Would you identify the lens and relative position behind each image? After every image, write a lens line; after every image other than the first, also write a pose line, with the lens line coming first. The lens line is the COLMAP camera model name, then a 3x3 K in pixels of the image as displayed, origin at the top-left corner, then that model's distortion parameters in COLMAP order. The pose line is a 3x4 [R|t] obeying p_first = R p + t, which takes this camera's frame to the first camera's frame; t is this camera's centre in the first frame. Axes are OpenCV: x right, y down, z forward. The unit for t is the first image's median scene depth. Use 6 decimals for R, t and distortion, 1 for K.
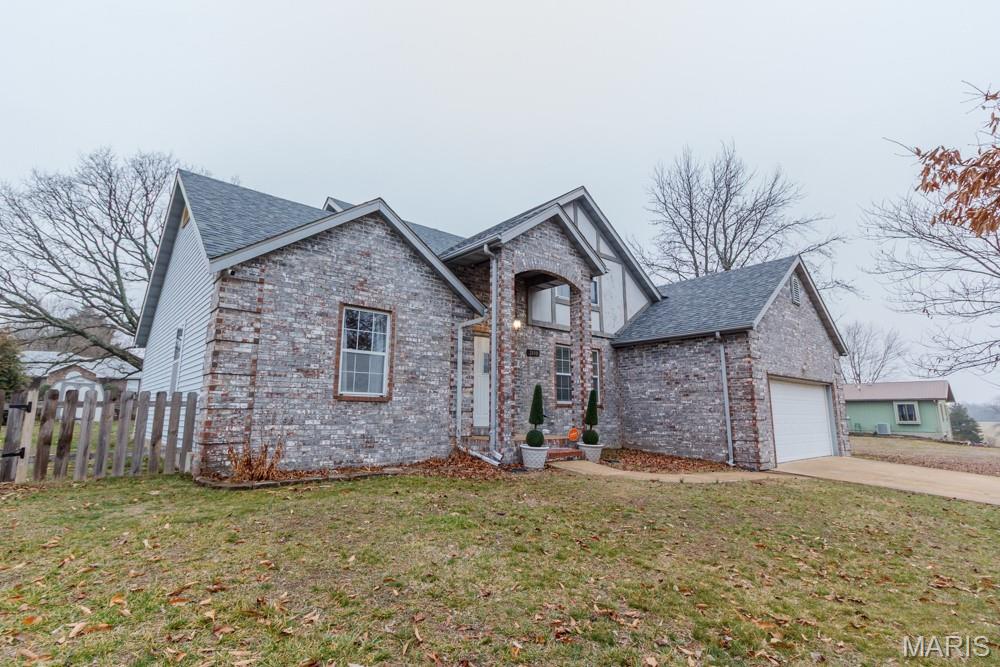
lens RADIAL K [[489.0, 0, 500.0], [0, 489.0, 333.5], [0, 0, 1]] dist [0.001627, 0.000354]
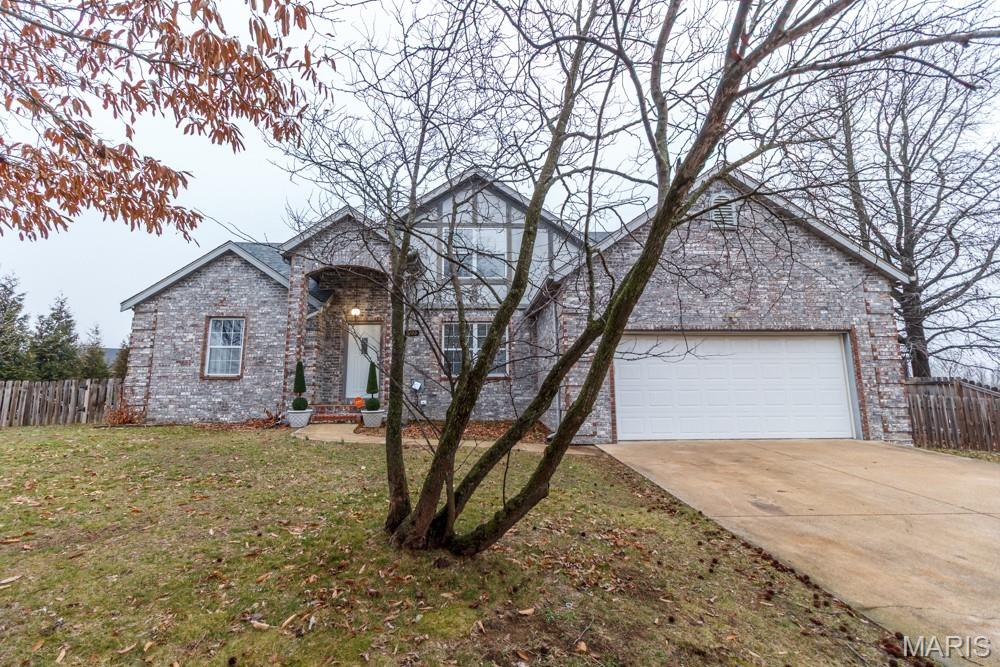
lens RADIAL K [[457.1, 0, 500.0], [0, 457.1, 333.5], [0, 0, 1]] dist [-0.000059, -0.000133]
pose [[0.791000, -0.100083, -0.603574, 1.267900], [0.112502, 0.993501, -0.017303, 0.119590], [0.601383, -0.054217, 0.797119, 0.409053]]
